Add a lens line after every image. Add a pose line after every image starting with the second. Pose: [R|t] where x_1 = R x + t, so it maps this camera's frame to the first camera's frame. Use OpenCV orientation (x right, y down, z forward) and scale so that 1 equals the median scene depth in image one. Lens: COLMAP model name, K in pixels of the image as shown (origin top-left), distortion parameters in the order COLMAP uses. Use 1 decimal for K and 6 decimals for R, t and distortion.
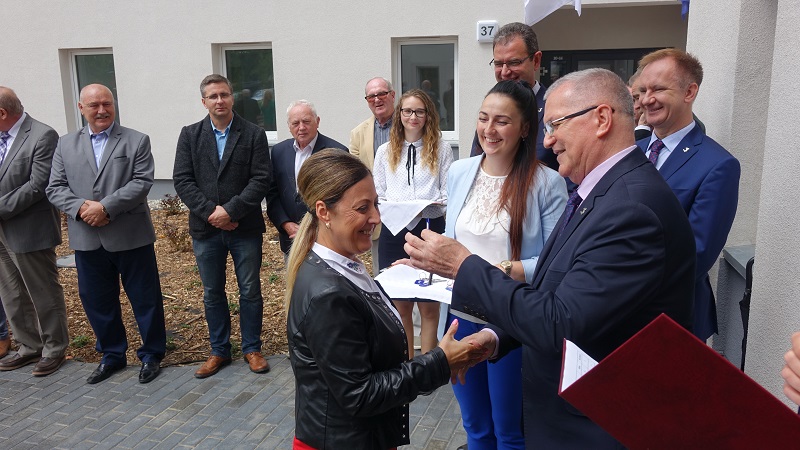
lens RADIAL K [[666.2, 0, 400.0], [0, 666.2, 225.0], [0, 0, 1]] dist [-0.130425, 0.148952]
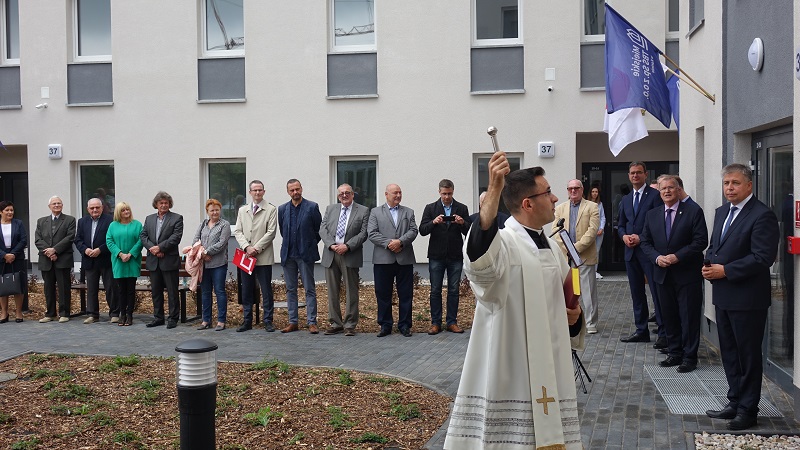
lens RADIAL K [[821.3, 0, 400.0], [0, 821.3, 225.0], [0, 0, 1]] dist [0.005786, 0.003950]
pose [[0.999905, 0.004509, 0.013012, -0.460846], [-0.002270, 0.985908, -0.167272, 0.344780], [-0.013583, 0.167227, 0.985825, -1.544862]]
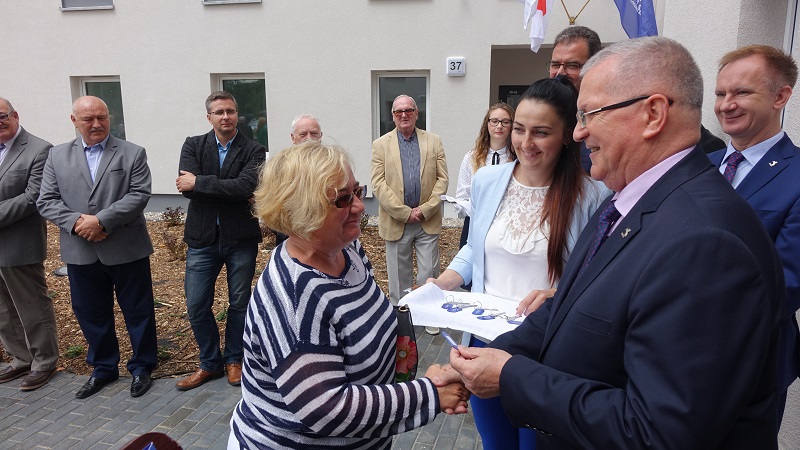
lens RADIAL K [[557.1, 0, 390.5], [0, 557.1, 213.6], [0, 0, 1]] dist [-0.007802, -0.004978]
pose [[0.999297, 0.007056, 0.036812, -0.034726], [-0.005702, 0.999308, -0.036759, -0.009116], [-0.037046, 0.036523, 0.998646, 0.124532]]
